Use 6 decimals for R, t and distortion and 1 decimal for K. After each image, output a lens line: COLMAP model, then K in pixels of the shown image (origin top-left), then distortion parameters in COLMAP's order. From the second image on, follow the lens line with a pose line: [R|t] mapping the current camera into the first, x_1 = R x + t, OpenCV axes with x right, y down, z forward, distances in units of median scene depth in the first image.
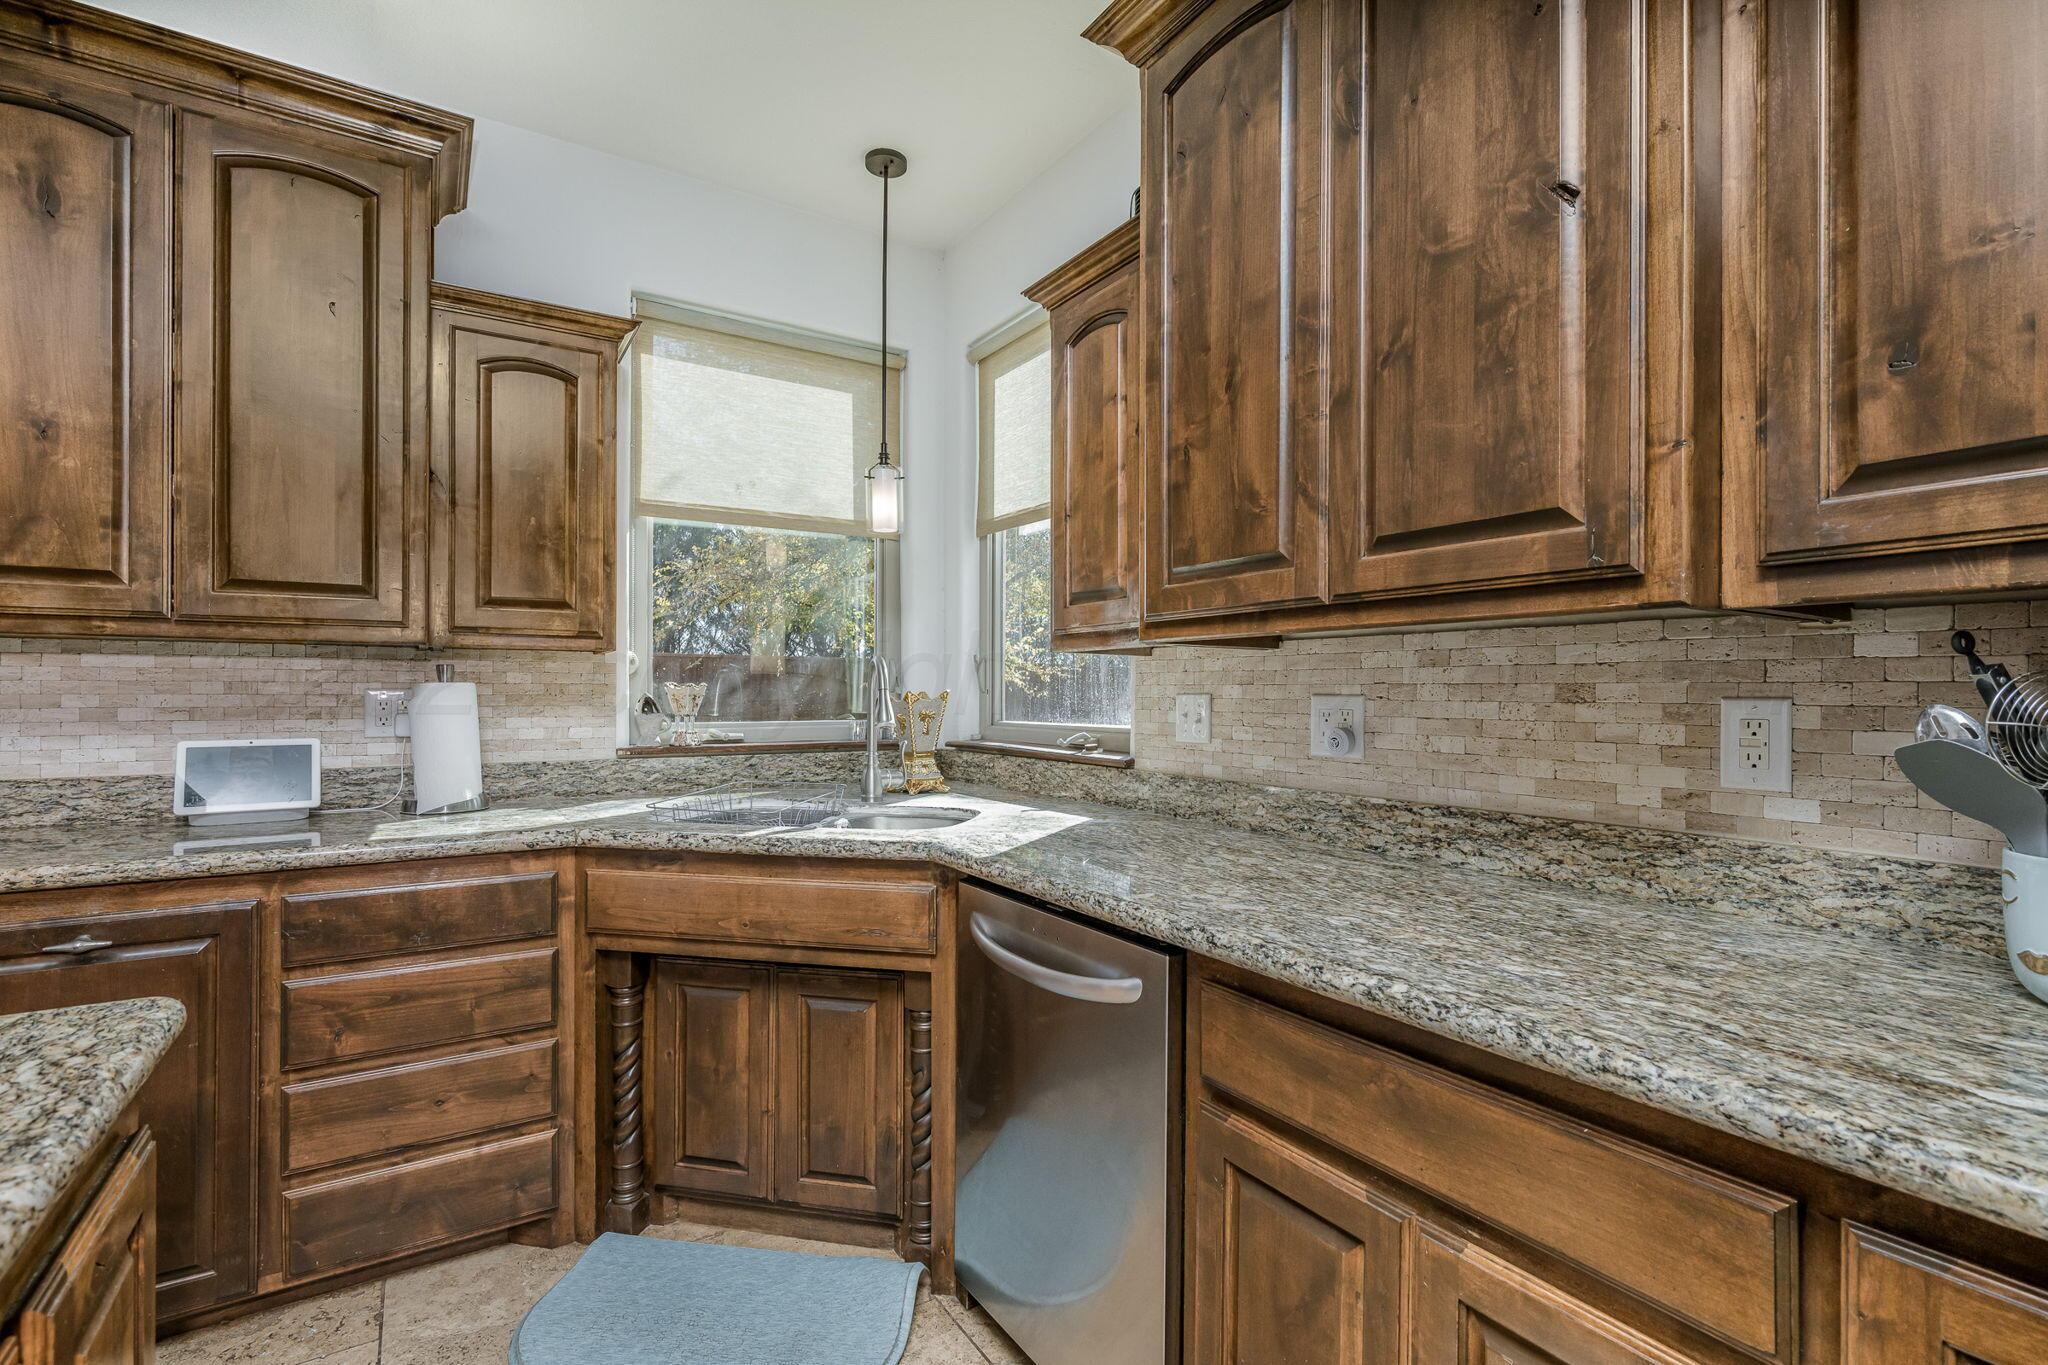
lens RADIAL K [[938.5, 0, 1024.0], [0, 938.5, 682.5], [0, 0, 1]] dist [0.000163, -0.000024]
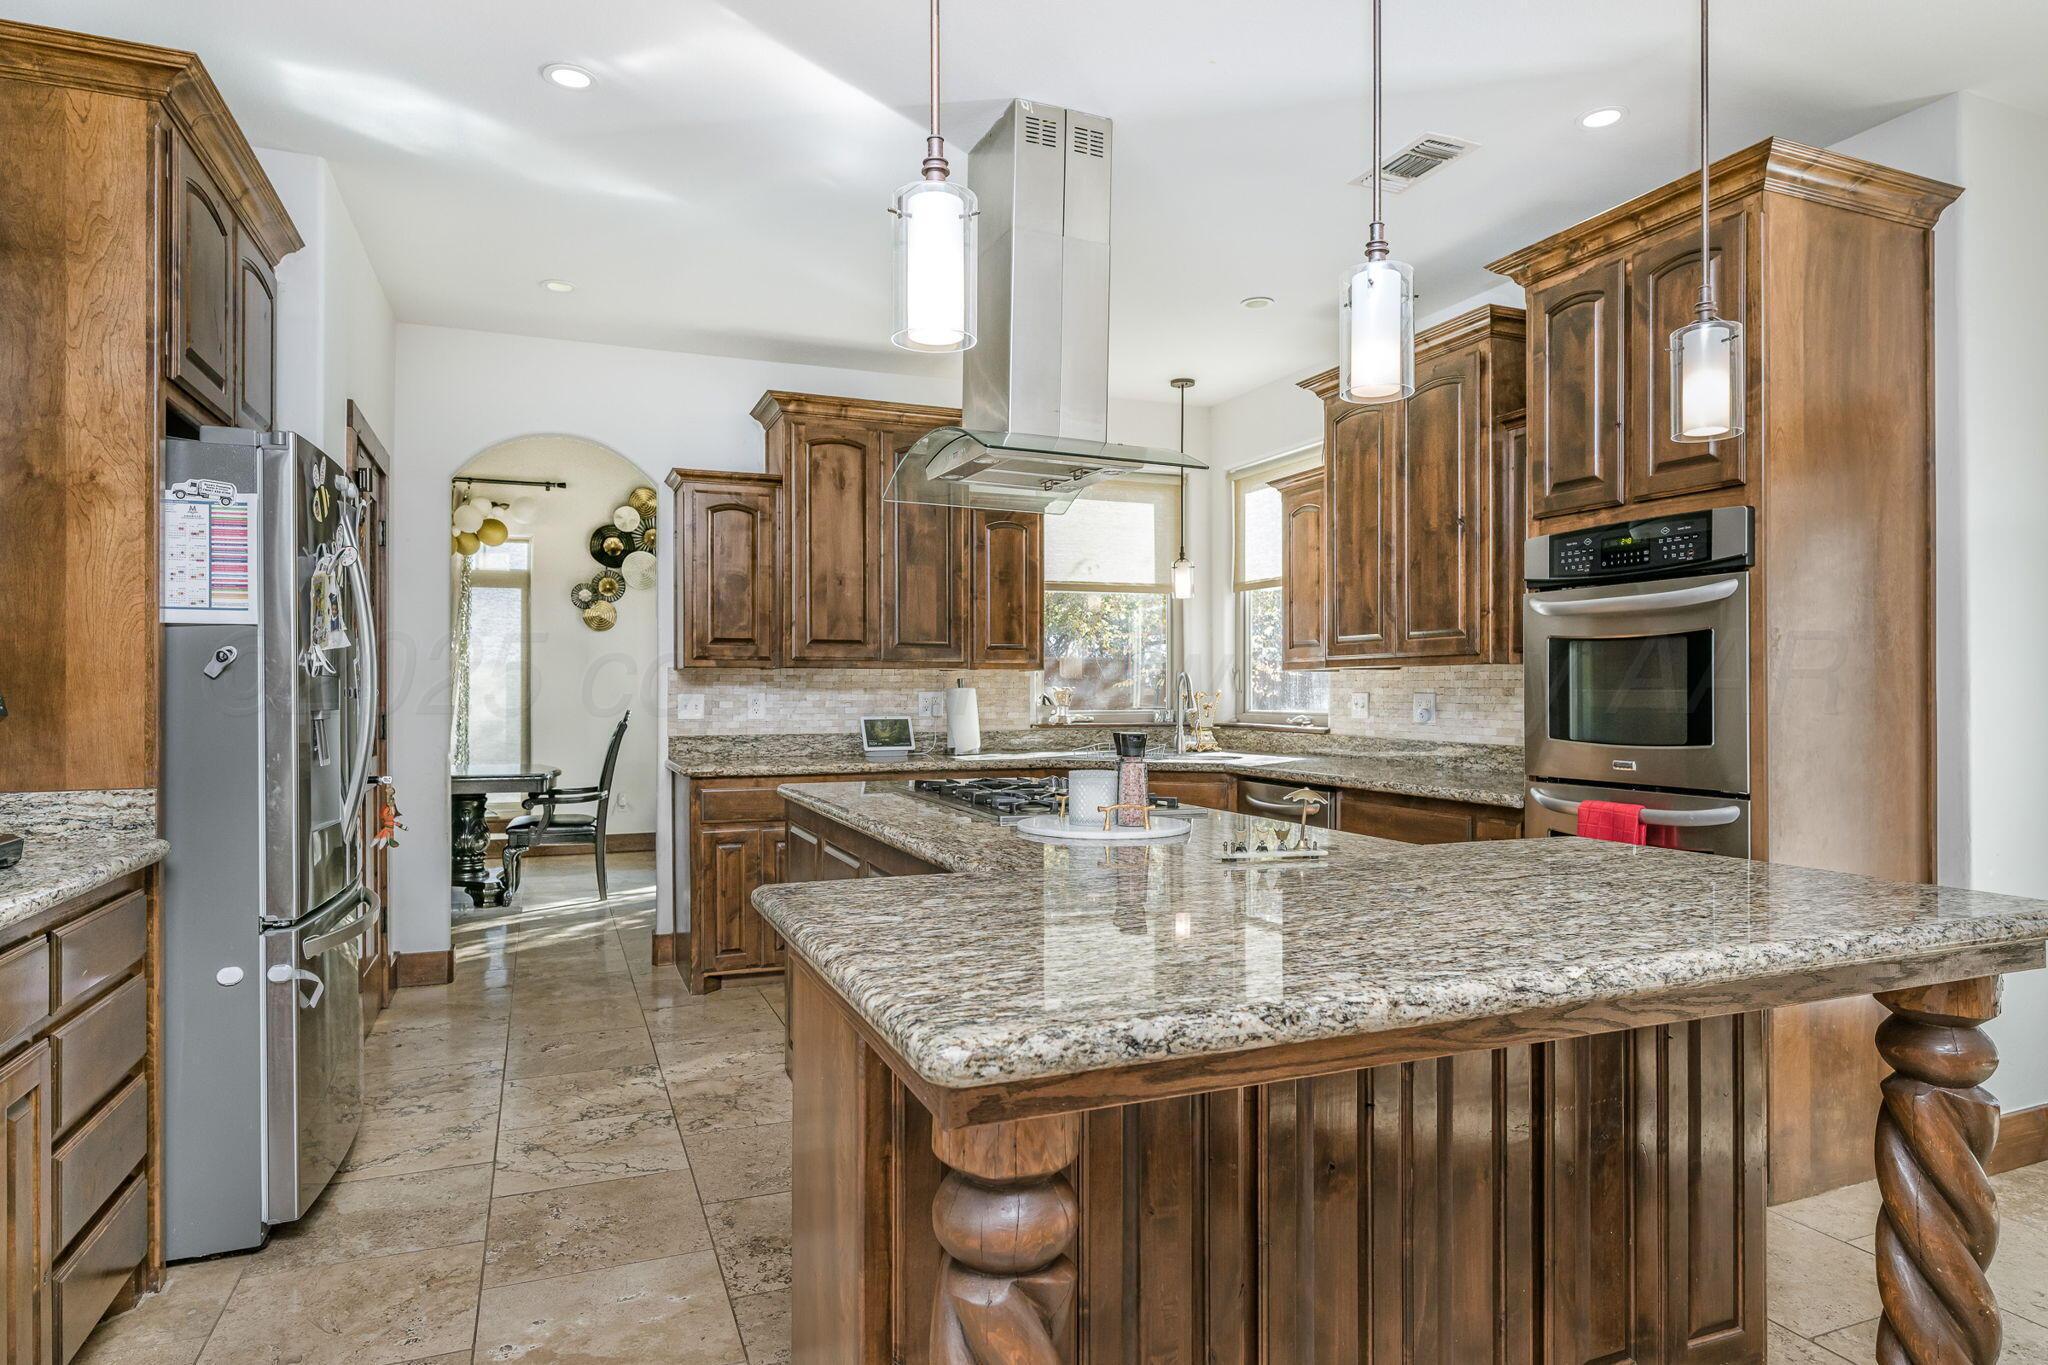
lens RADIAL K [[1181.9, 0, 1024.0], [0, 1181.9, 682.5], [0, 0, 1]] dist [-0.000553, 0.000240]
pose [[0.982916, -0.004780, -0.183994, -0.046135], [0.005354, 0.999982, 0.002623, -0.018043], [0.183978, -0.003563, 0.982924, -1.467123]]
